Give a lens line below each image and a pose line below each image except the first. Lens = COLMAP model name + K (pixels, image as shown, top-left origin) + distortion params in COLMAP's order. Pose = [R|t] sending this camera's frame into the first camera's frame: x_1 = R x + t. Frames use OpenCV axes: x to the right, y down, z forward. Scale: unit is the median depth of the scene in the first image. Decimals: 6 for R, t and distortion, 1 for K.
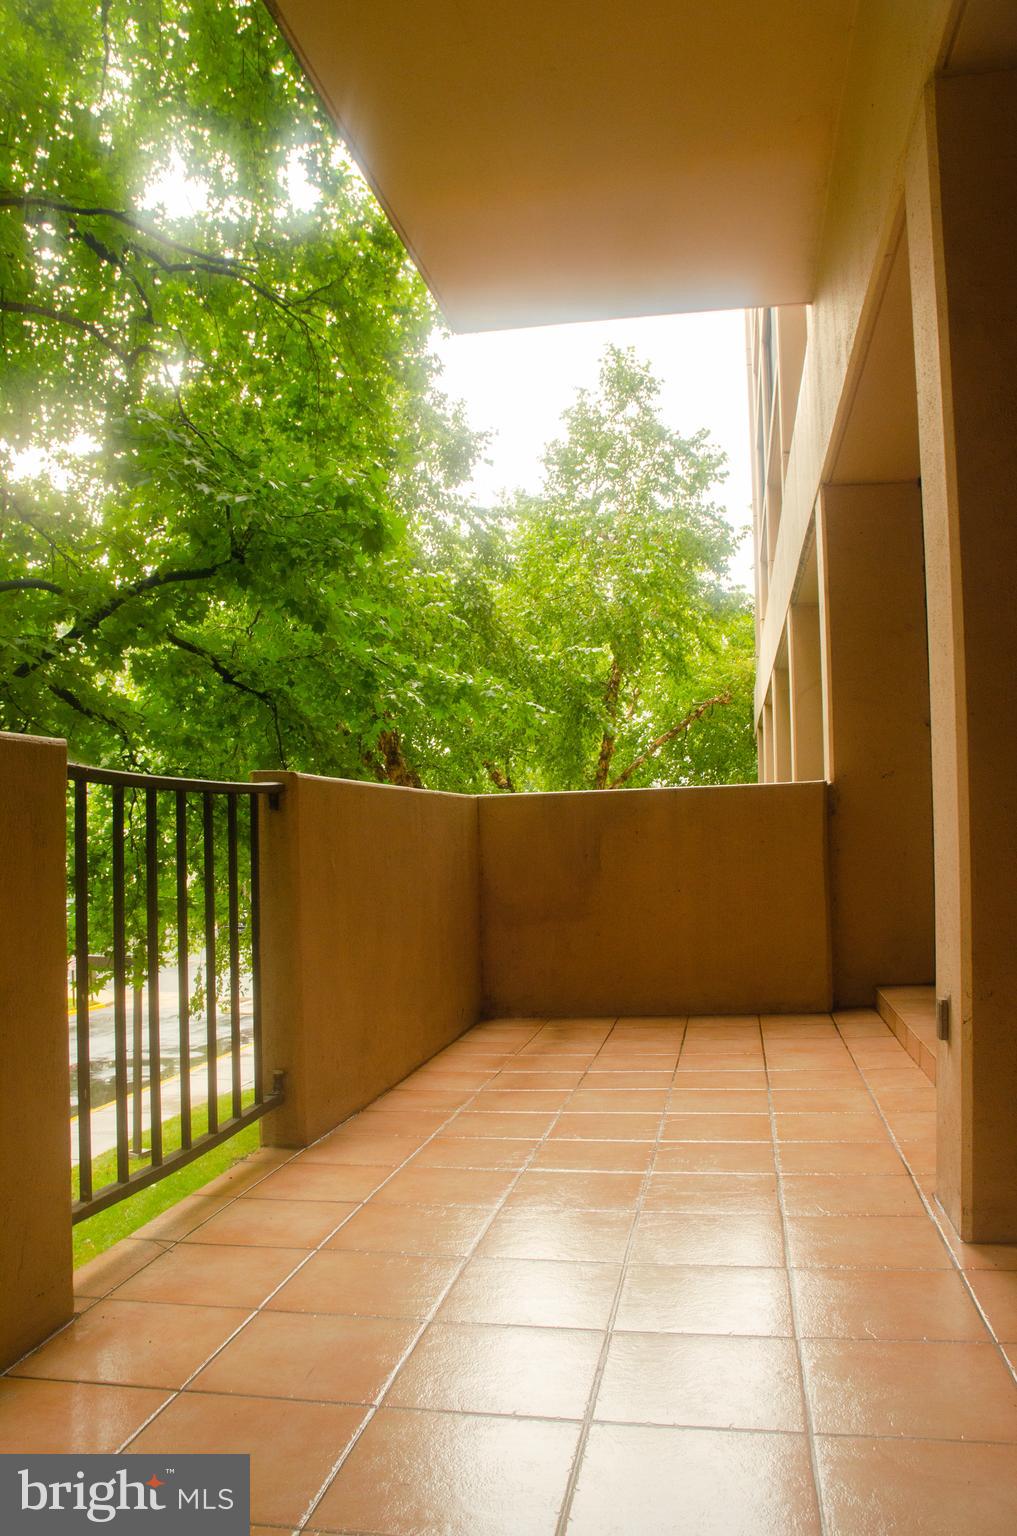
lens RADIAL K [[1173.9, 0, 509.7], [0, 1173.9, 794.2], [0, 0, 1]] dist [-0.185194, 0.171841]
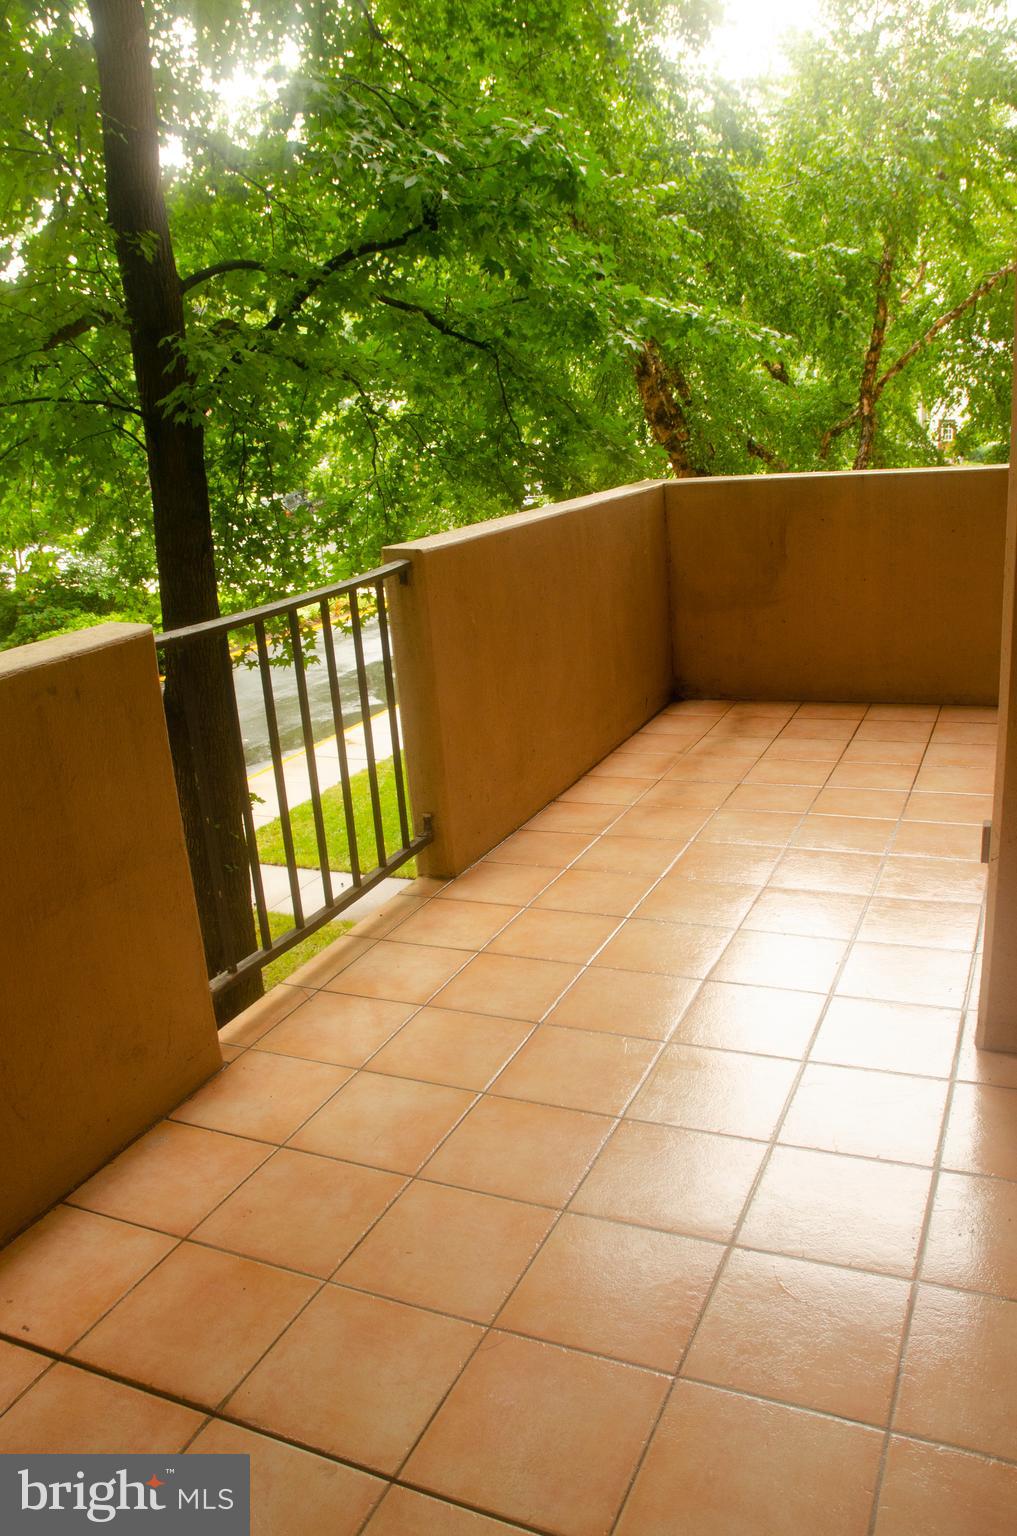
lens RADIAL K [[1171.5, 0, 508.5], [0, 1171.5, 768.0], [0, 0, 1]] dist [-0.183106, 0.178833]
pose [[0.969045, 0.015730, -0.246382, 0.071954], [0.066909, 0.943886, 0.323422, -0.076171], [0.237644, -0.329895, 0.913616, -0.007275]]
